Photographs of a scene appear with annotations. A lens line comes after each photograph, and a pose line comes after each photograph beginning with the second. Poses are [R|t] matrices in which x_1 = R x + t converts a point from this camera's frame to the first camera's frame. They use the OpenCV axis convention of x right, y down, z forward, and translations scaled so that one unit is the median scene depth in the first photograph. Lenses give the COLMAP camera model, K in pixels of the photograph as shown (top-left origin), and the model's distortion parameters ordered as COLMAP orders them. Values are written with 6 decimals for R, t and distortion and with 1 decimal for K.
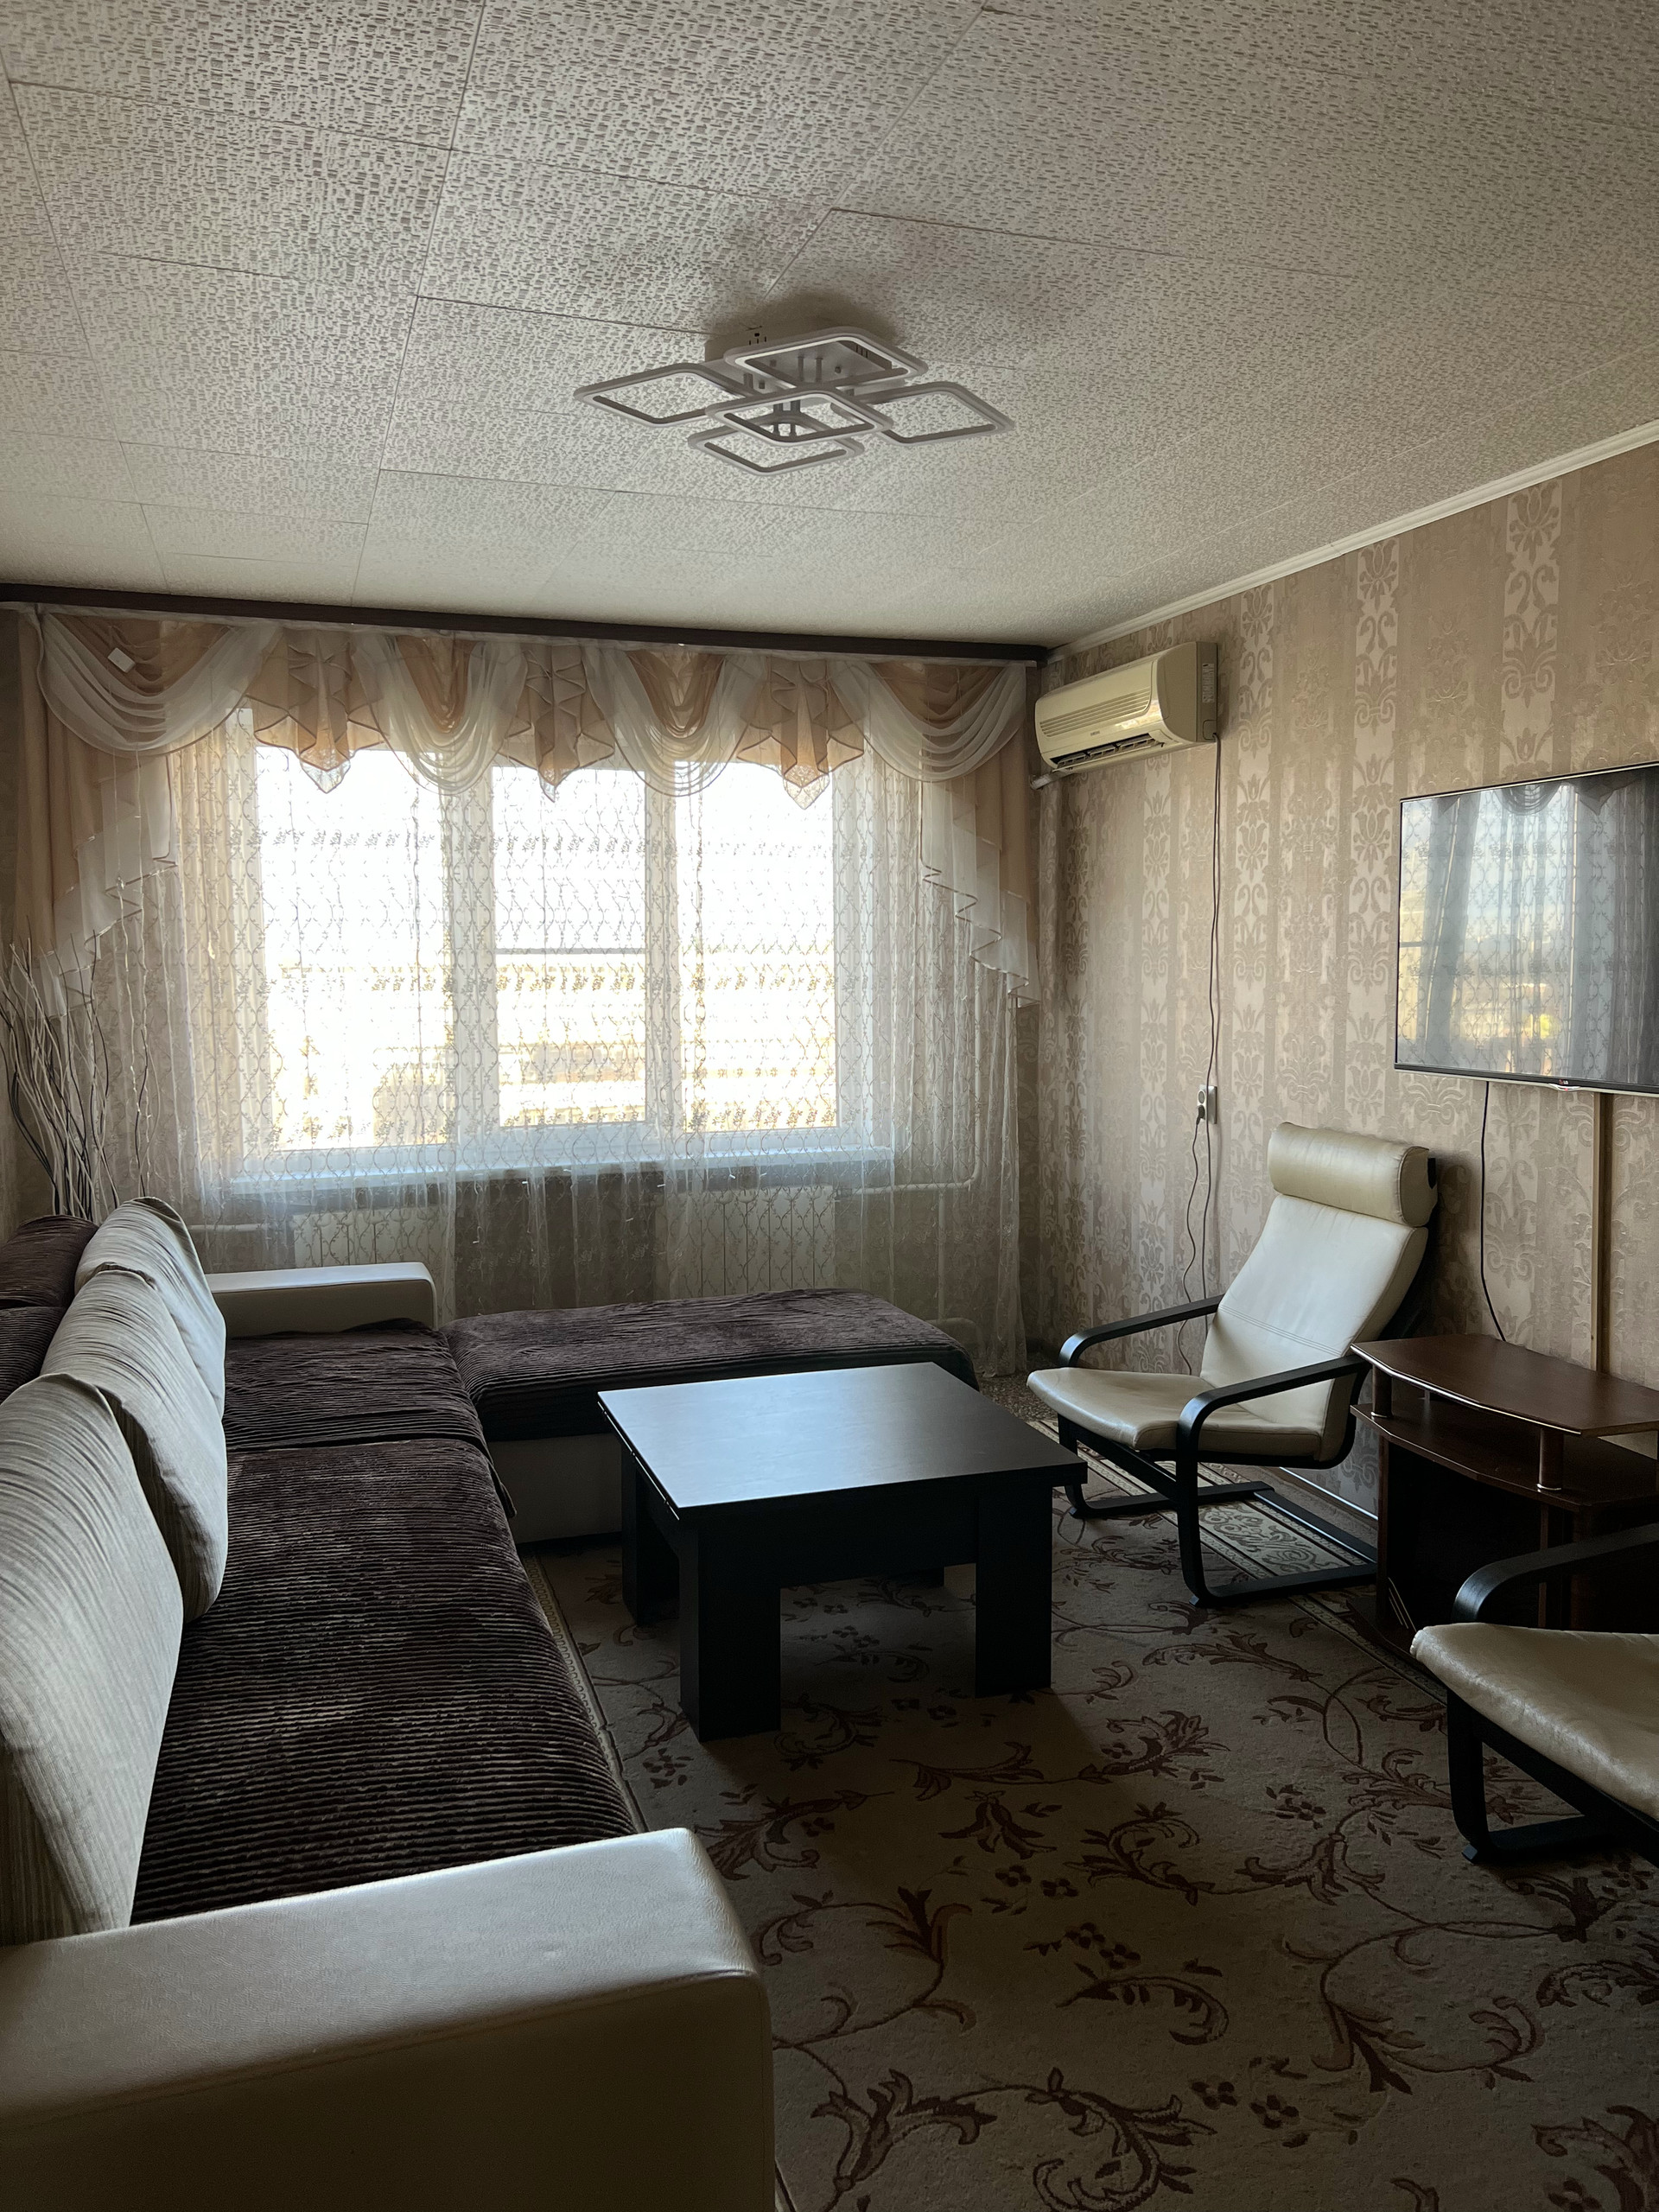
lens RADIAL K [[1675.4, 0, 827.5], [0, 1675.4, 1098.7], [0, 0, 1]] dist [0.042575, -0.047558]
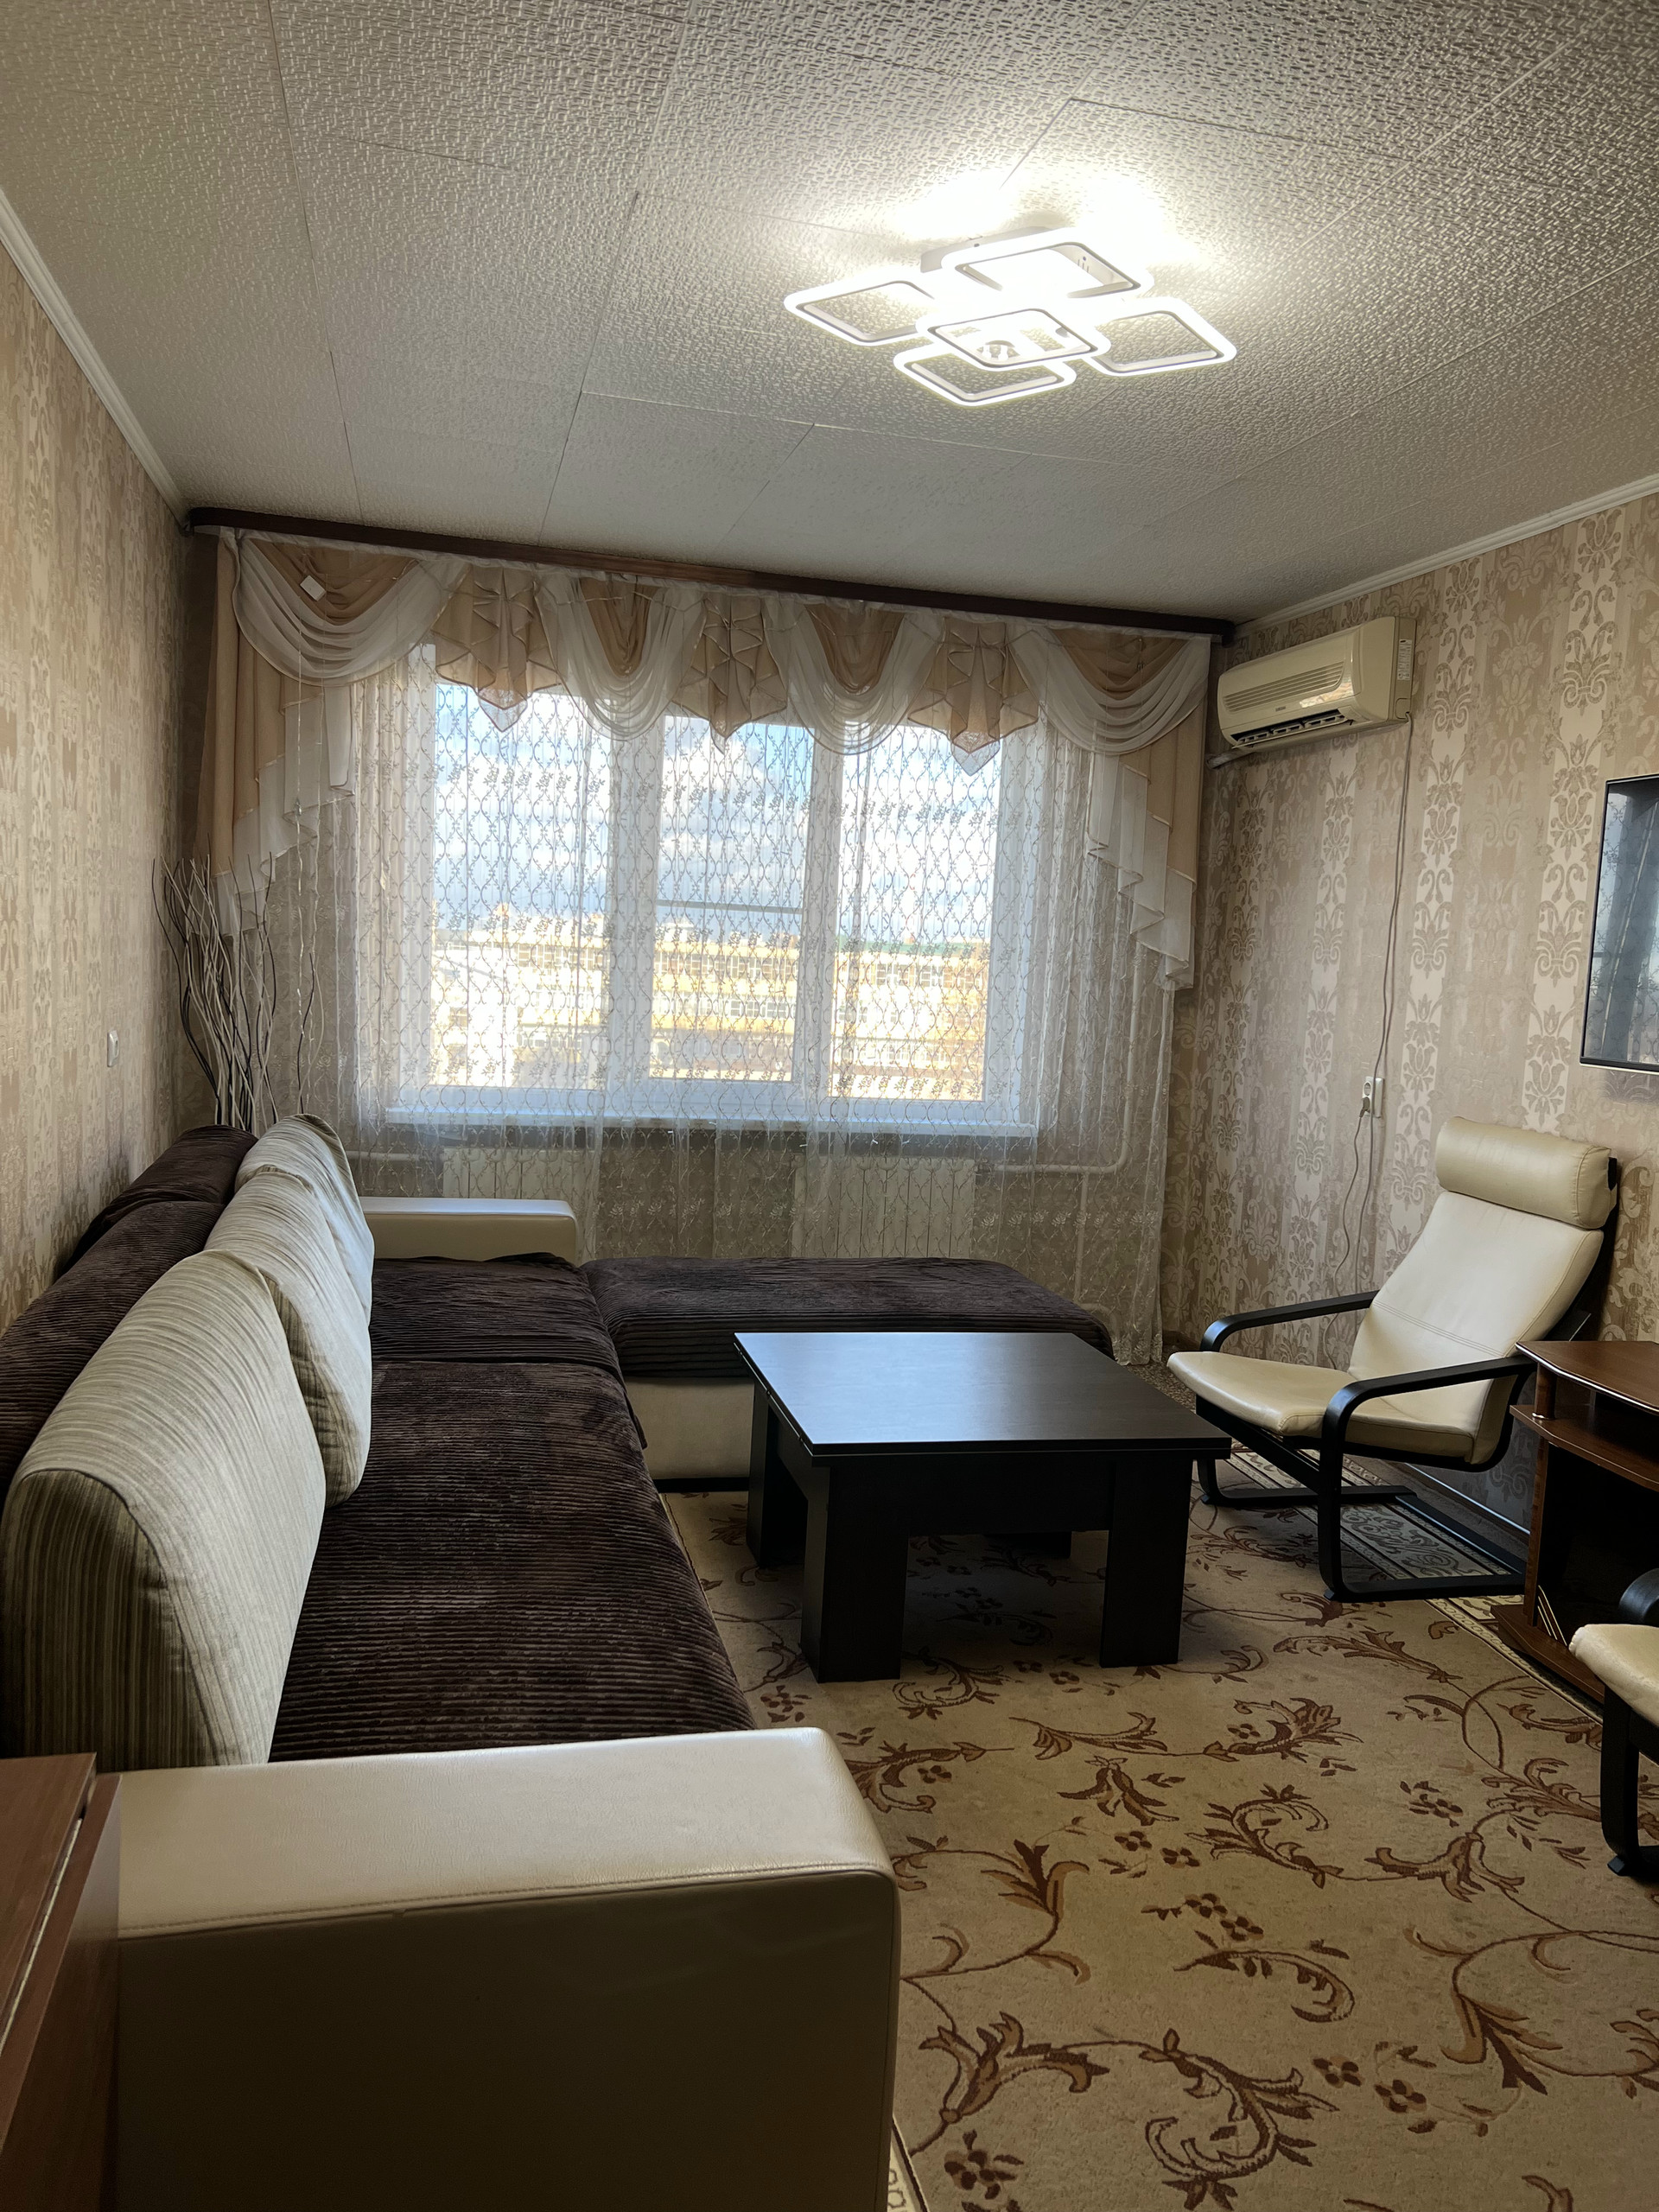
lens RADIAL K [[1675.4, 0, 831.7], [0, 1675.4, 1118.1], [0, 0, 1]] dist [0.042575, -0.047558]
pose [[0.994909, 0.066325, -0.075881, -0.011788], [-0.065478, 0.997761, 0.013597, 0.028687], [0.076613, -0.008559, 0.997024, 0.011561]]
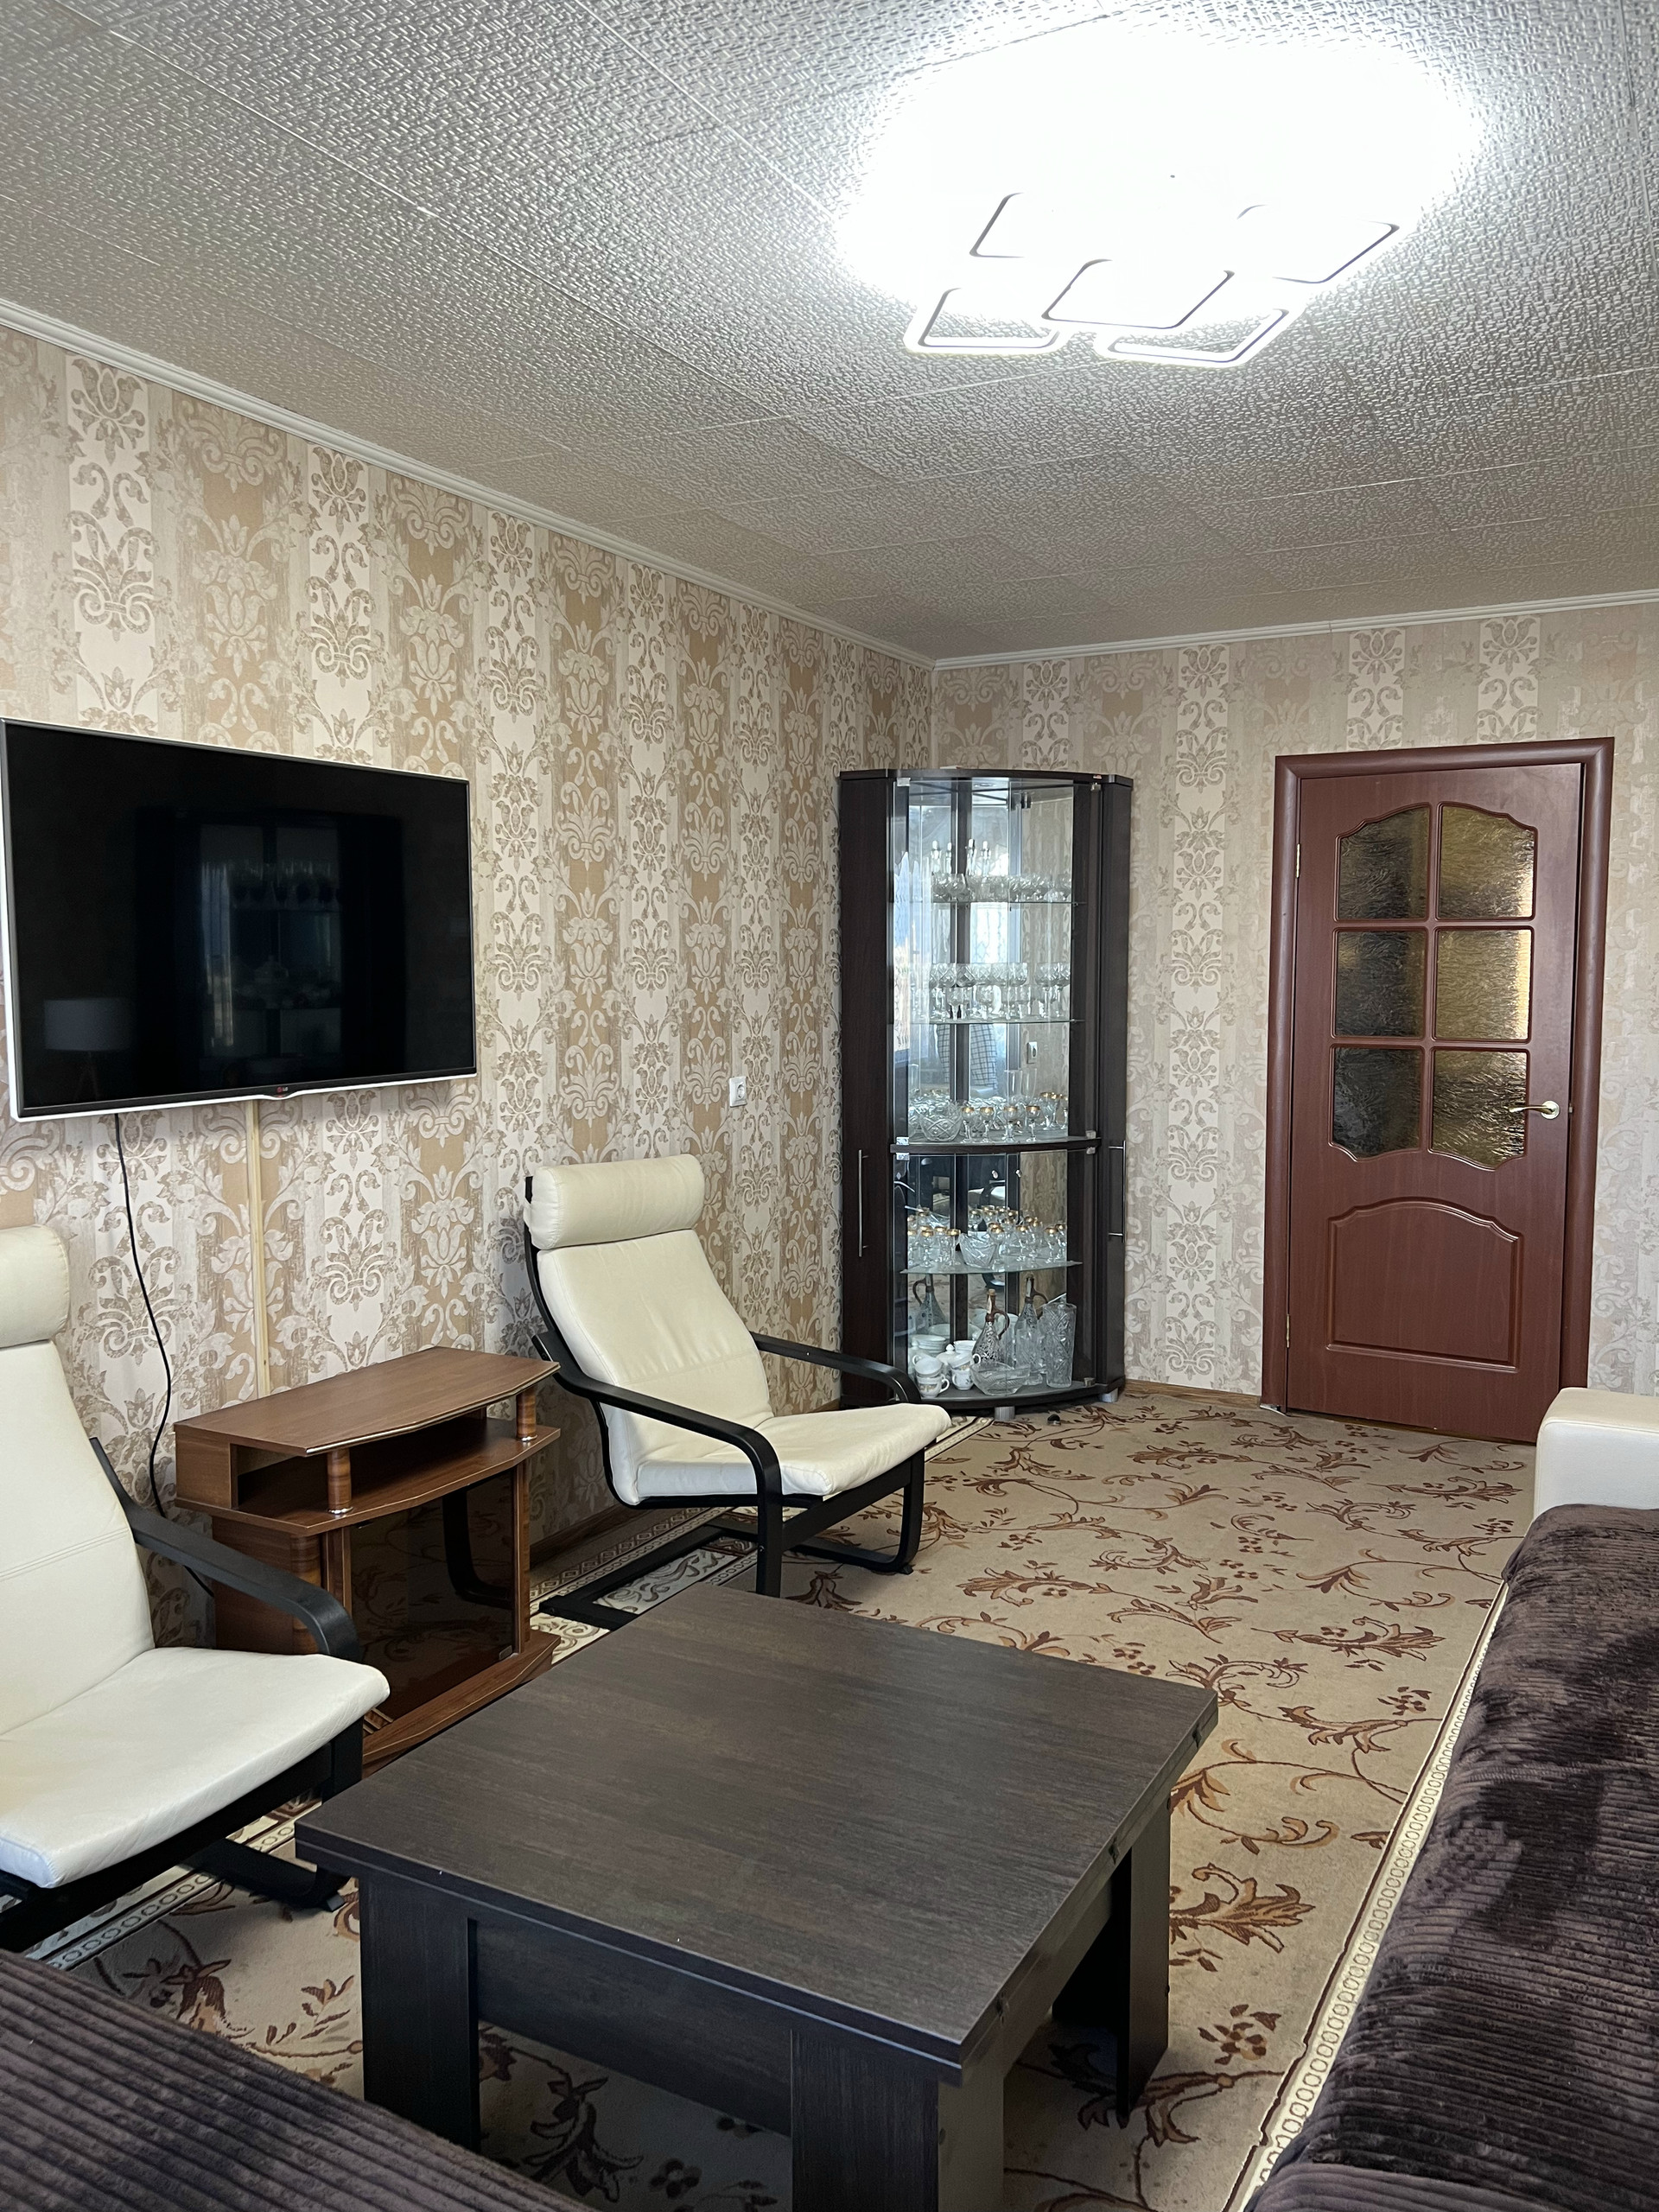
lens RADIAL K [[1675.4, 0, 815.9], [0, 1675.4, 1073.4], [0, 0, 1]] dist [0.042575, -0.047558]
pose [[-0.684109, -0.050847, 0.727605, -0.475325], [0.058916, 0.990455, 0.124609, -0.128508], [-0.726996, 0.128114, -0.674584, 1.533654]]
